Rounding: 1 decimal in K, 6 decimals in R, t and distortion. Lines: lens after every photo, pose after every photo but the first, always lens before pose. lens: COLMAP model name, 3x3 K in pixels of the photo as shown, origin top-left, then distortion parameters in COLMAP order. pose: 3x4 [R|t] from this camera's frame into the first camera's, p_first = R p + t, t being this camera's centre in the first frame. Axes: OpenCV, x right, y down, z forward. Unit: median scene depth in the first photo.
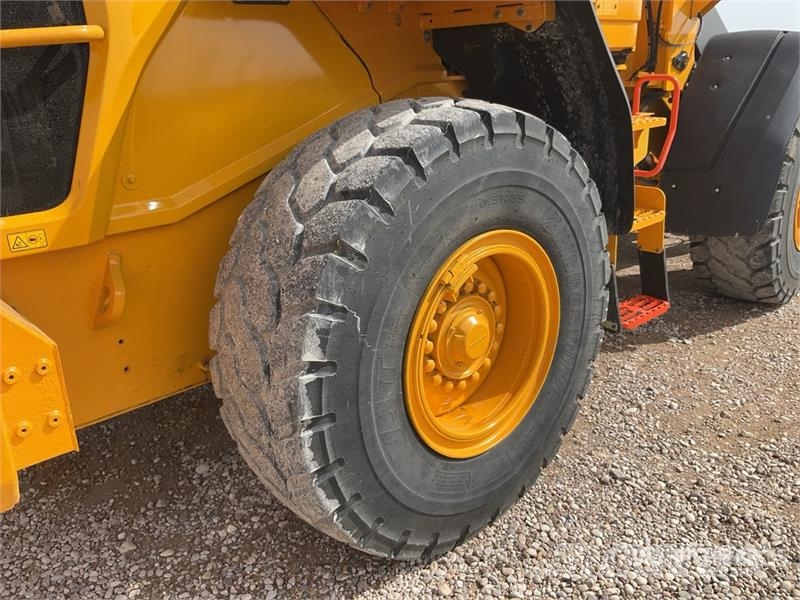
lens RADIAL K [[654.8, 0, 400.0], [0, 654.8, 300.0], [0, 0, 1]] dist [0.079471, -0.147705]
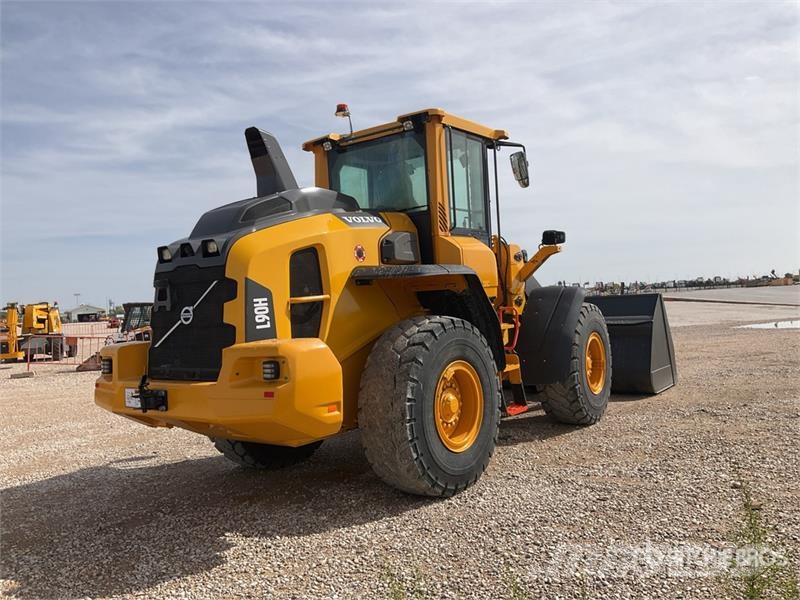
lens RADIAL K [[654.8, 0, 400.0], [0, 654.8, 300.0], [0, 0, 1]] dist [0.079471, -0.147705]
pose [[0.983804, -0.019014, 0.178234, -0.581081], [0.079262, 0.938004, -0.337440, 0.565092], [-0.160768, 0.346102, 0.924320, -1.589892]]
